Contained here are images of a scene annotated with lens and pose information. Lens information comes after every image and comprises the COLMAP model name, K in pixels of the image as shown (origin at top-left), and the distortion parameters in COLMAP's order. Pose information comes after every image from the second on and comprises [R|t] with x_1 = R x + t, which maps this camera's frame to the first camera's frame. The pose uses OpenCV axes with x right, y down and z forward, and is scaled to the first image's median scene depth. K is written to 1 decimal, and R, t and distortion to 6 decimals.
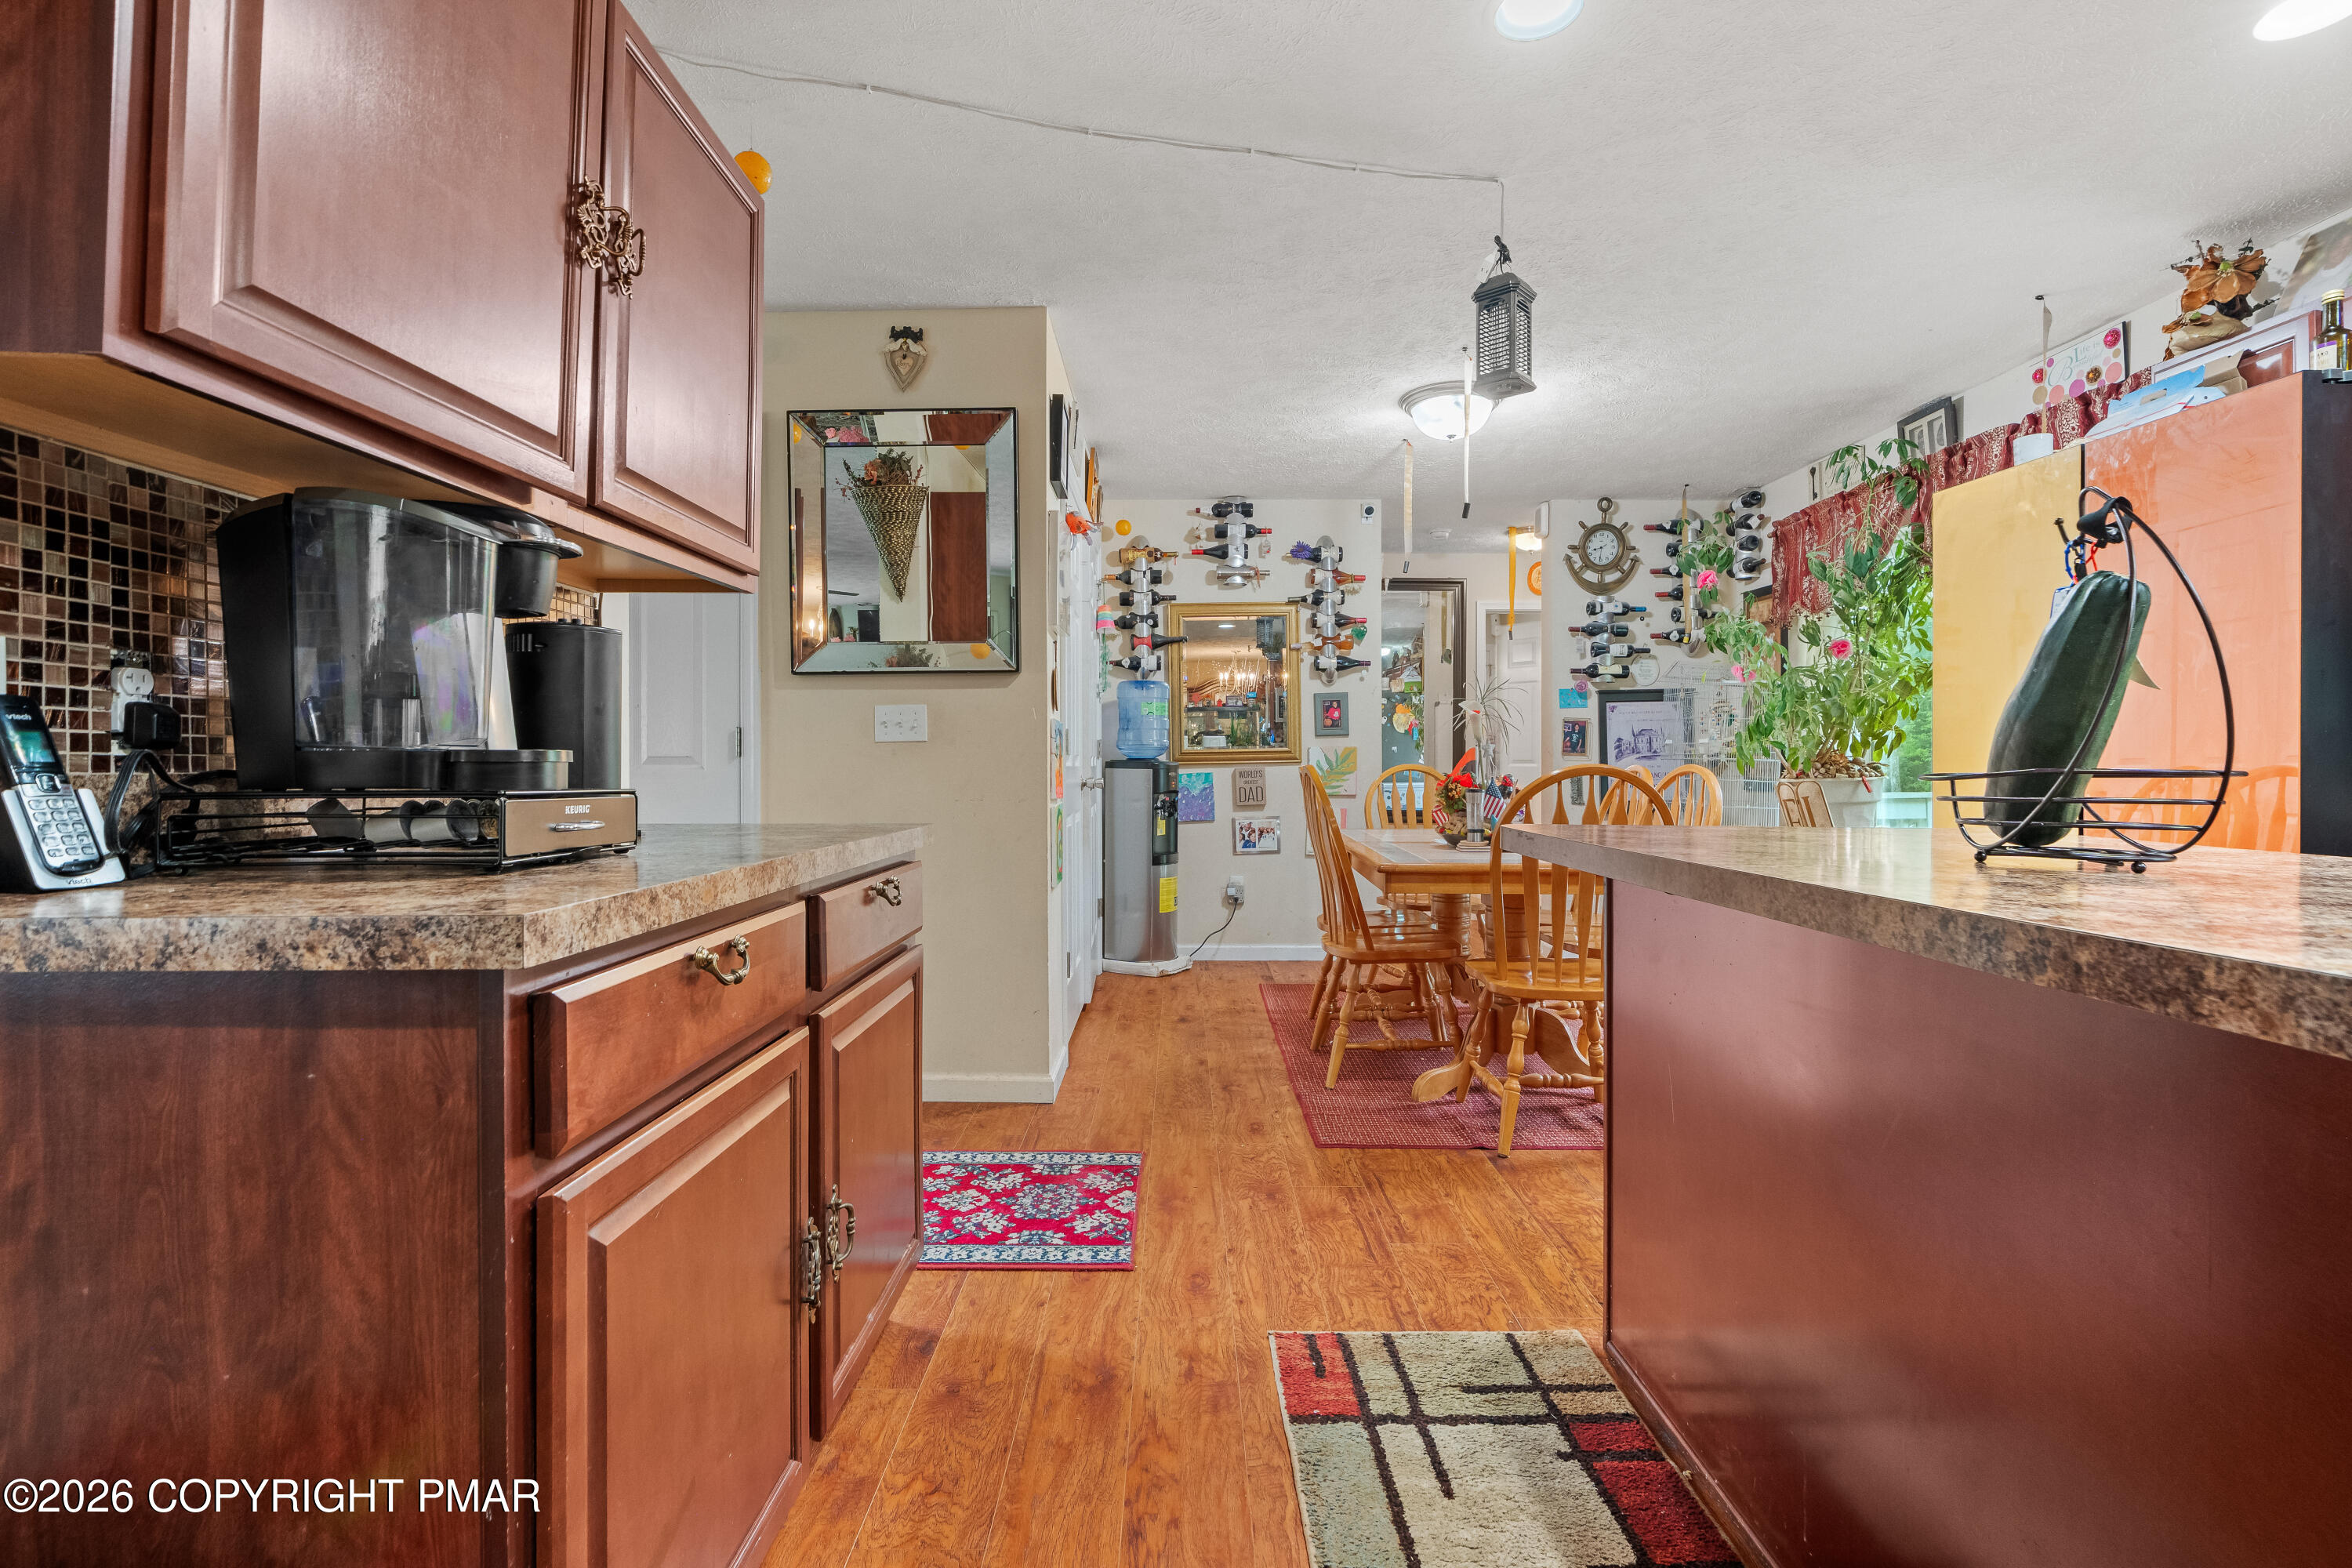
lens RADIAL K [[1063.7, 0, 1171.3], [0, 1063.7, 764.8], [0, 0, 1]] dist [-0.011339, 0.005927]
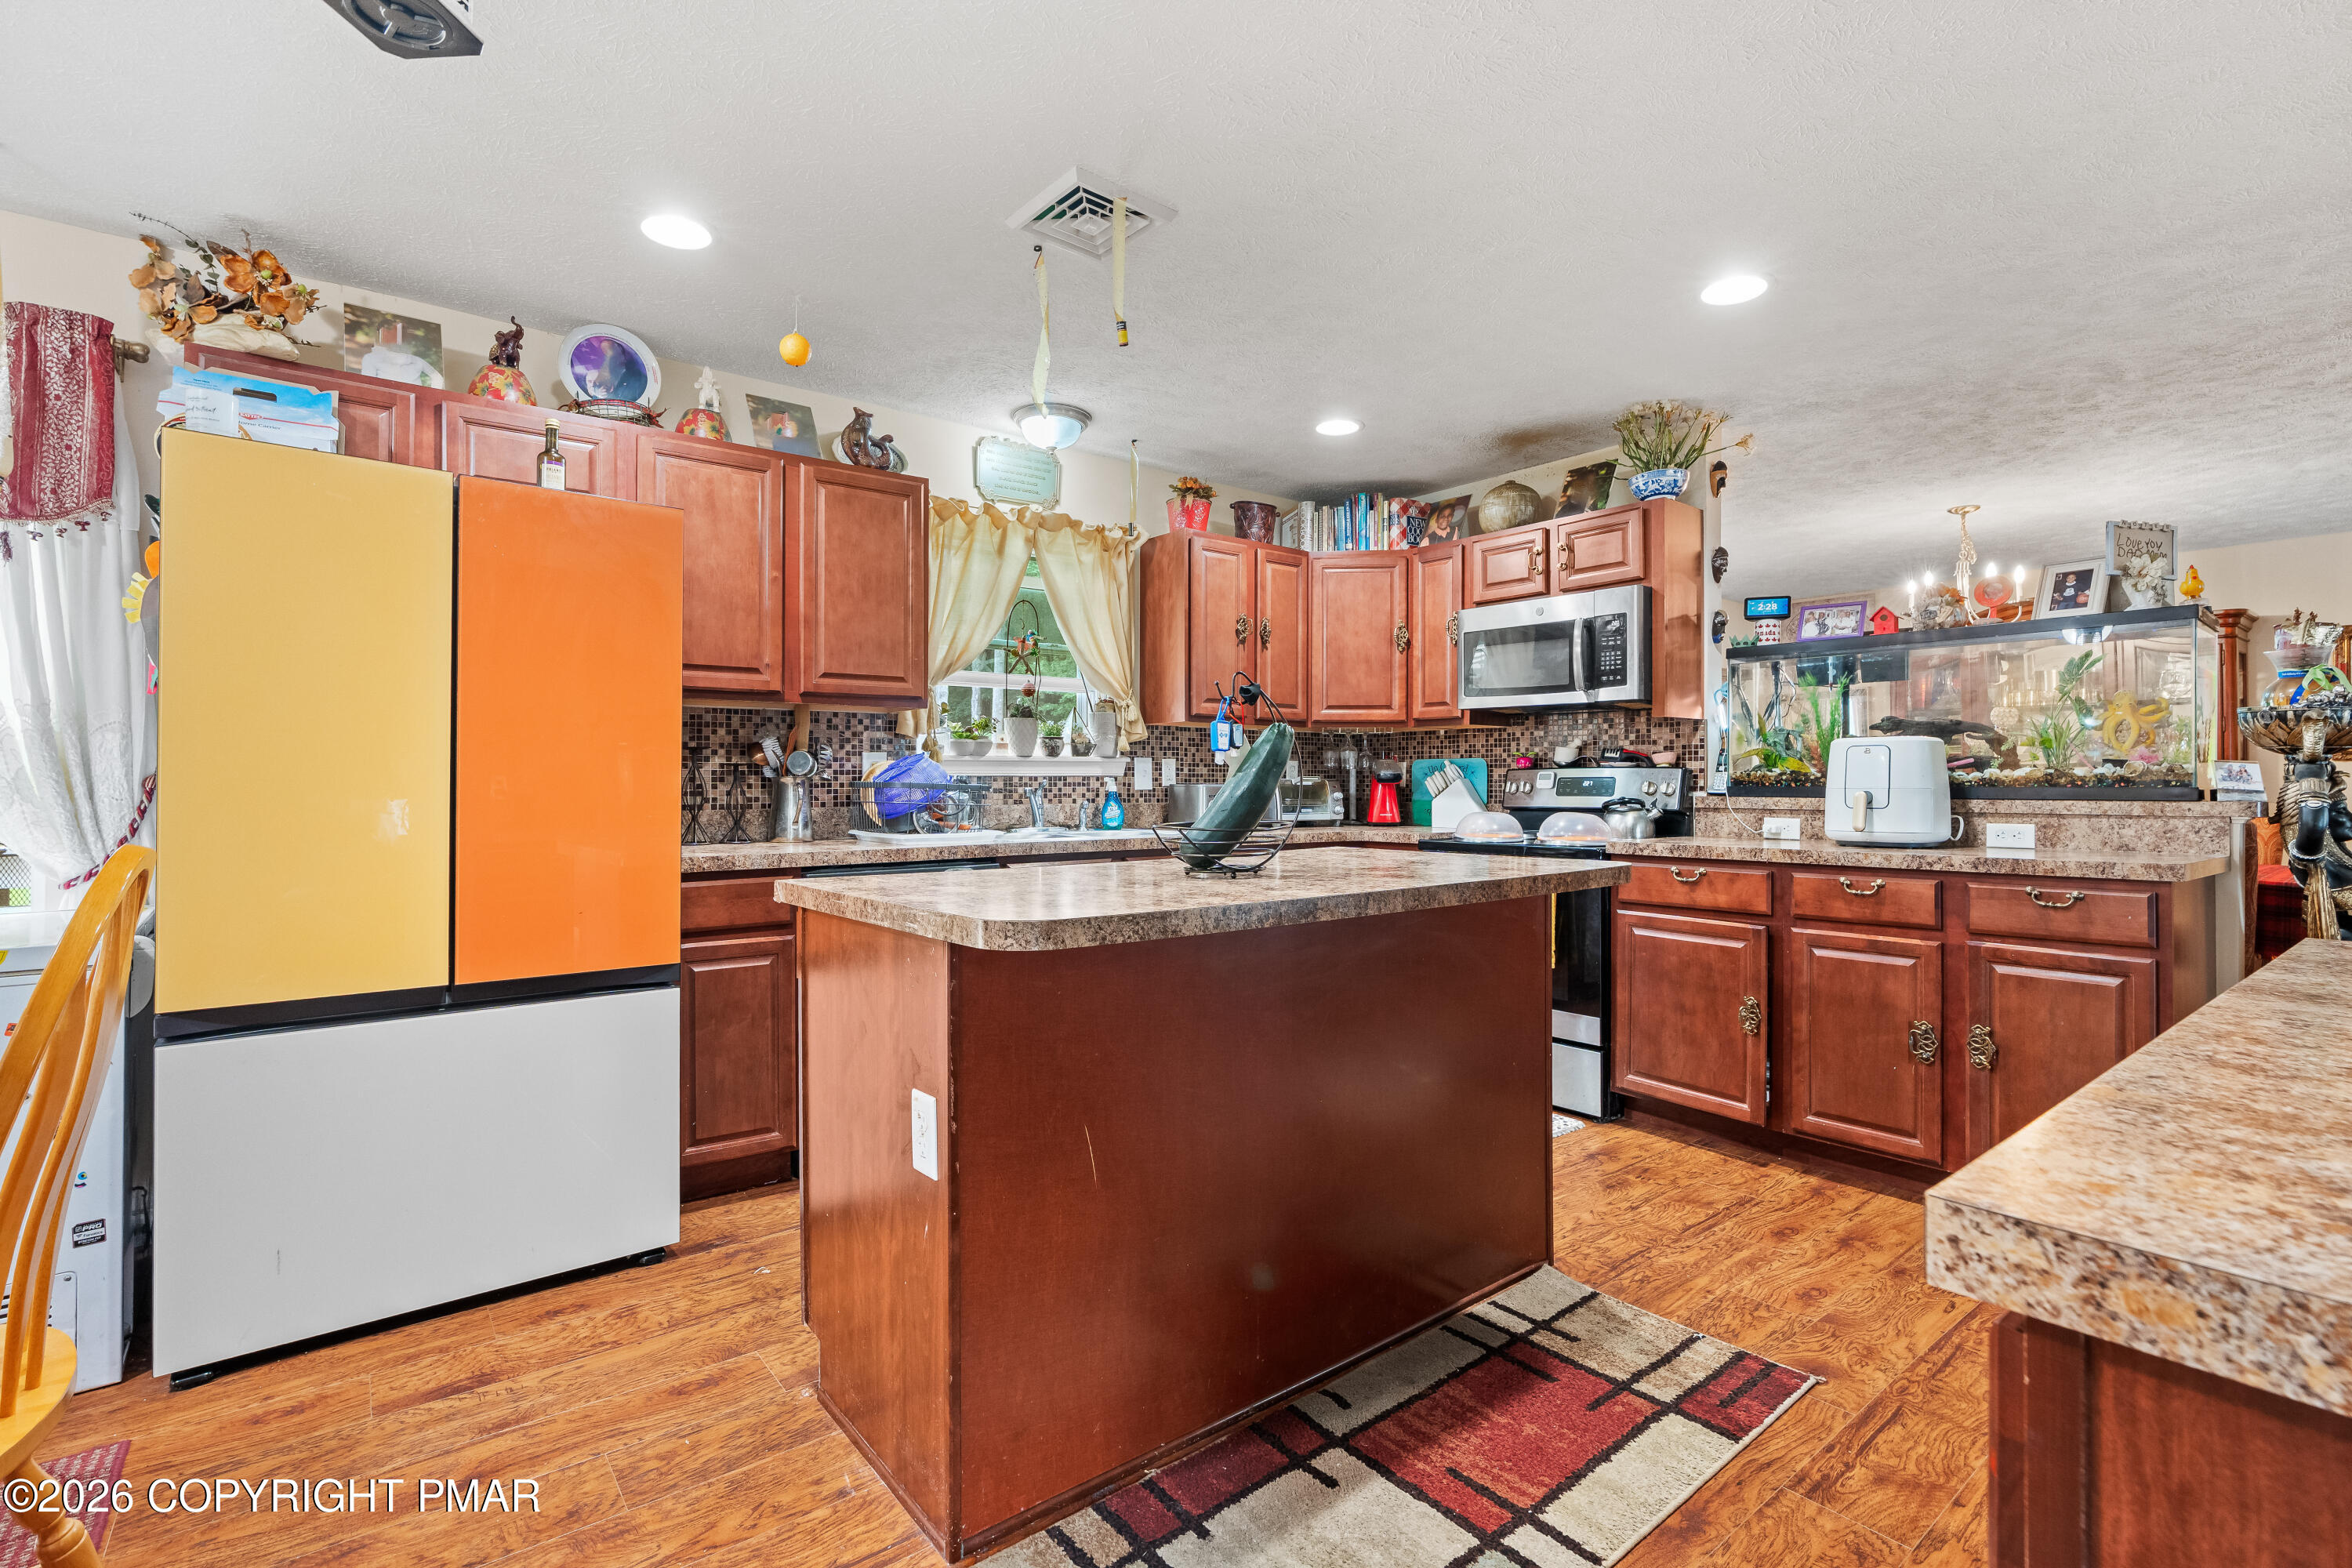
lens RADIAL K [[1064.8, 0, 1175.9], [0, 1064.8, 789.6], [0, 0, 1]] dist [-0.002477, 0.000208]
pose [[-0.623635, -0.007880, 0.781676, -0.121800], [-0.002075, 0.999962, 0.008425, -0.017064], [-0.781713, 0.003632, -0.623628, 0.513918]]
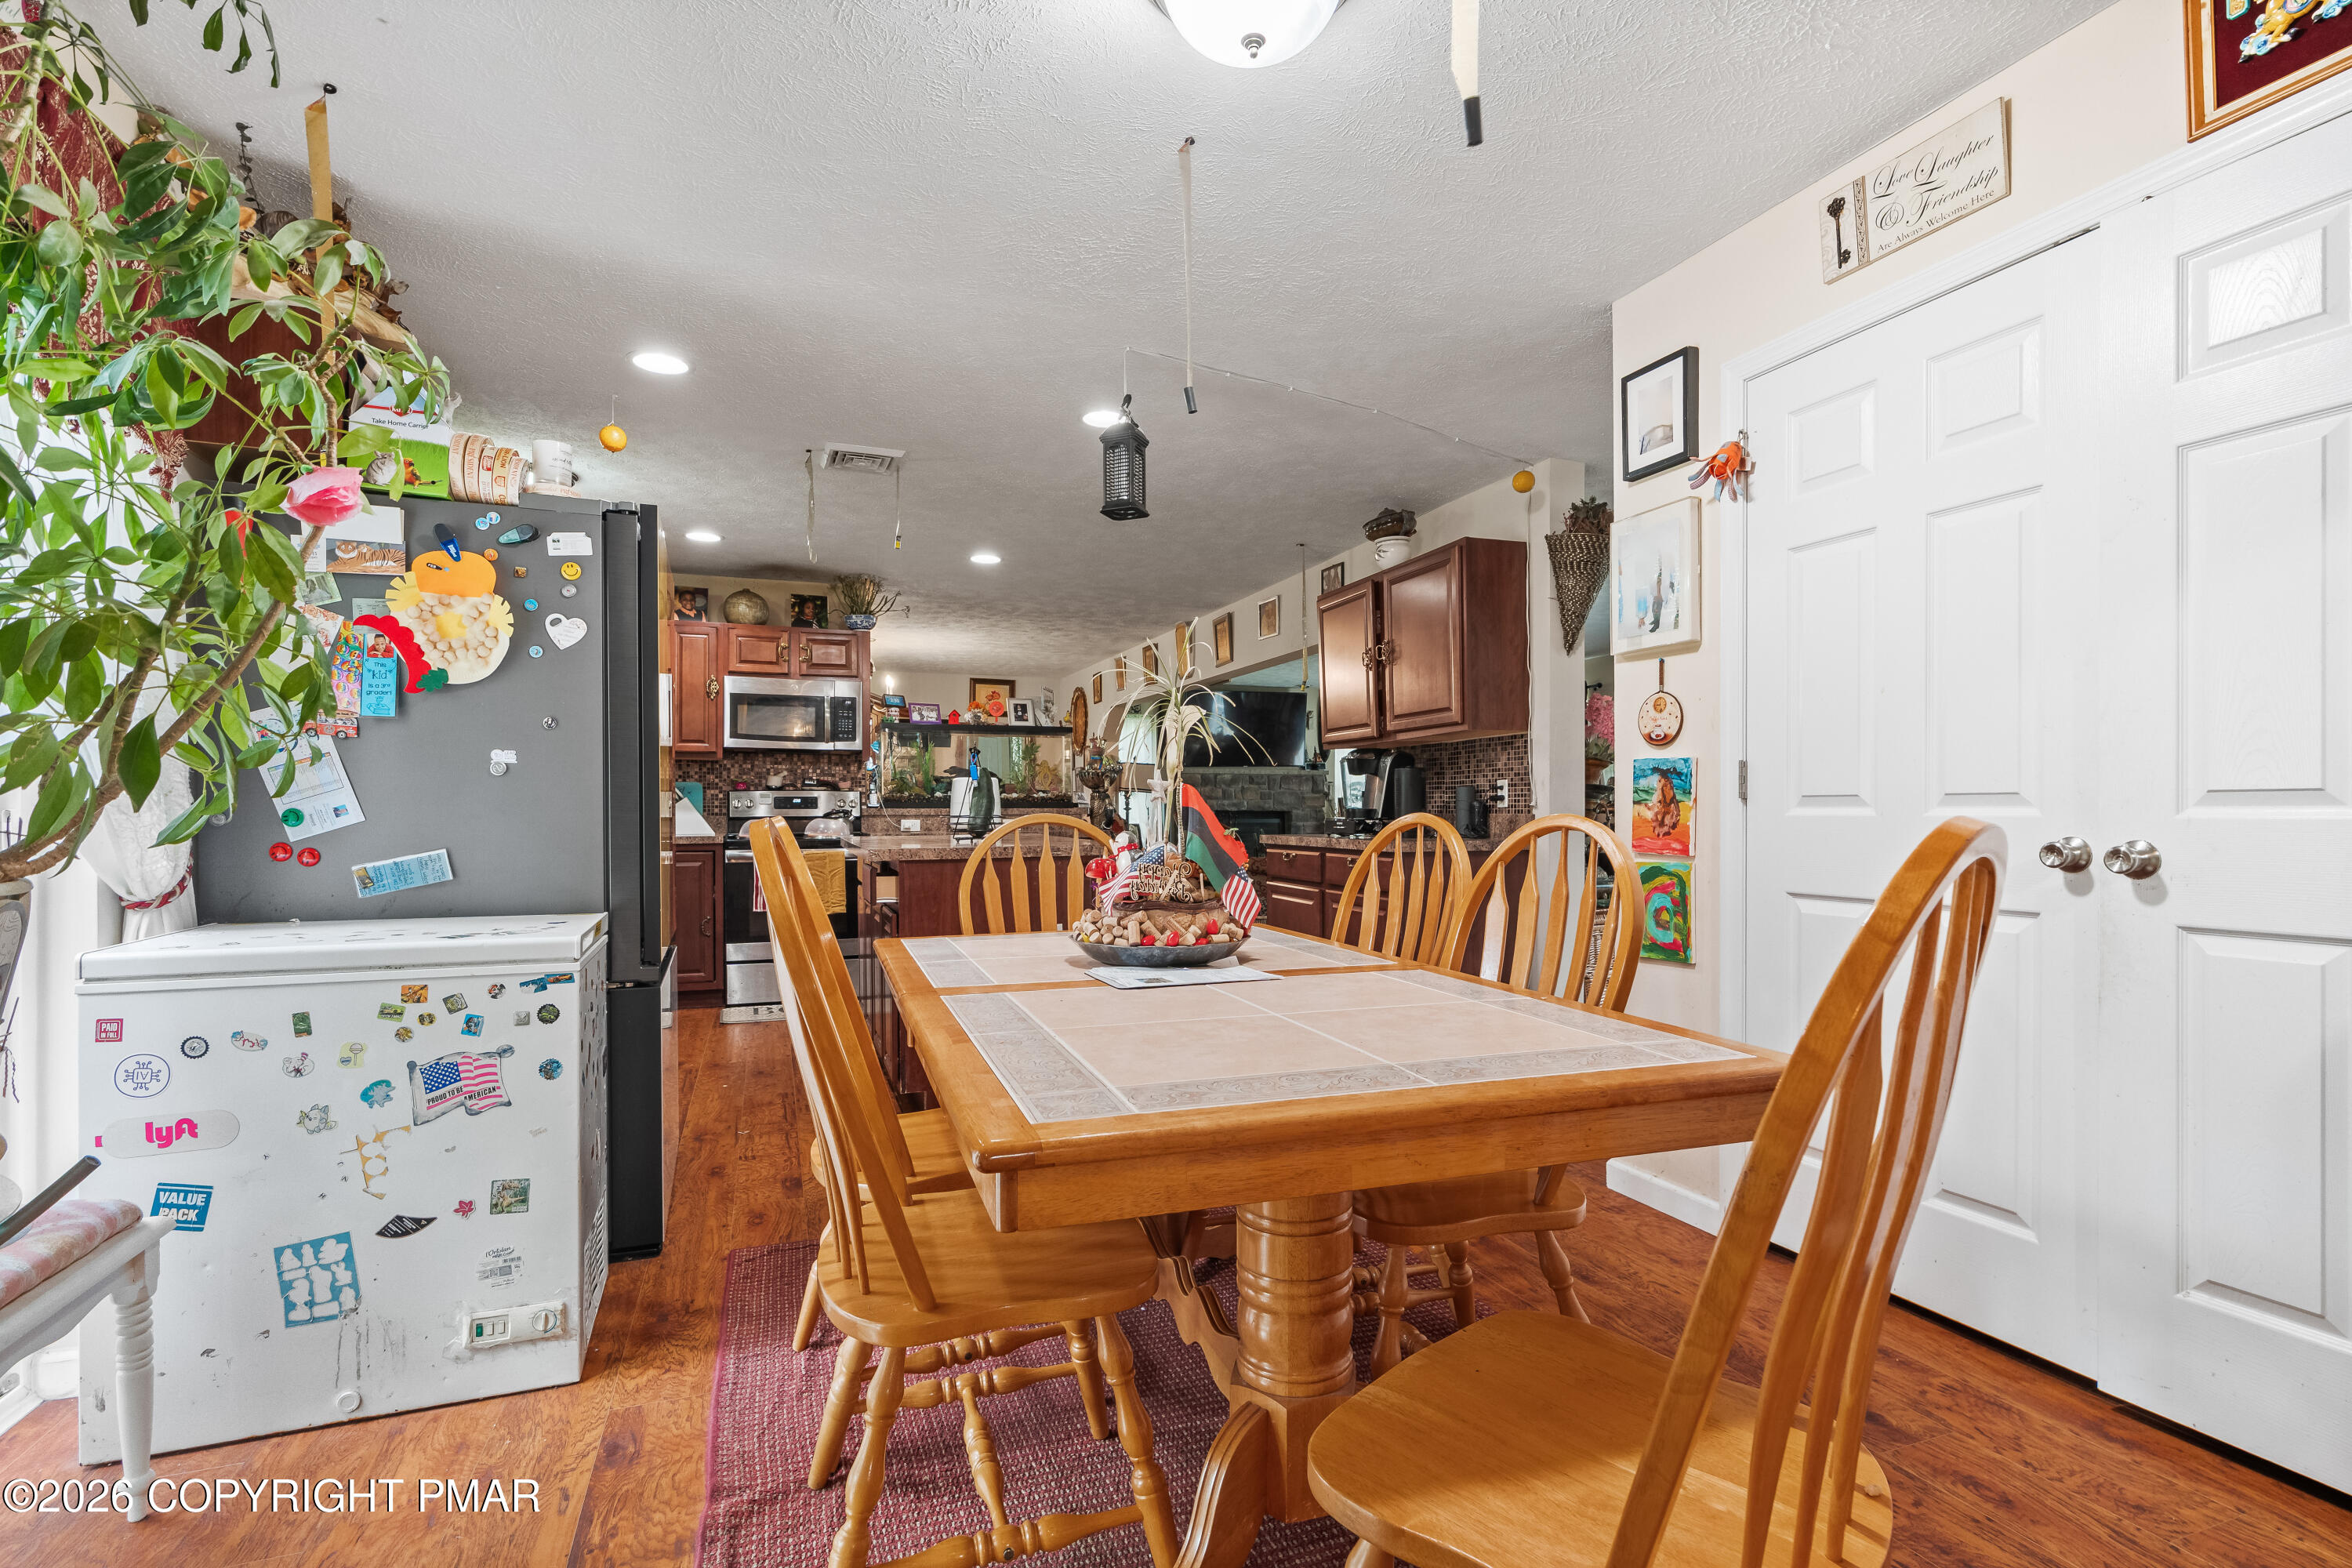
lens RADIAL K [[1101.4, 0, 1173.1], [0, 1101.4, 810.8], [0, 0, 1]] dist [-0.000816, -0.000018]
pose [[-0.937337, 0.002367, -0.348417, 0.358831], [0.002607, 0.999997, -0.000220, -0.002188], [0.348416, -0.001114, -0.937339, 1.127354]]
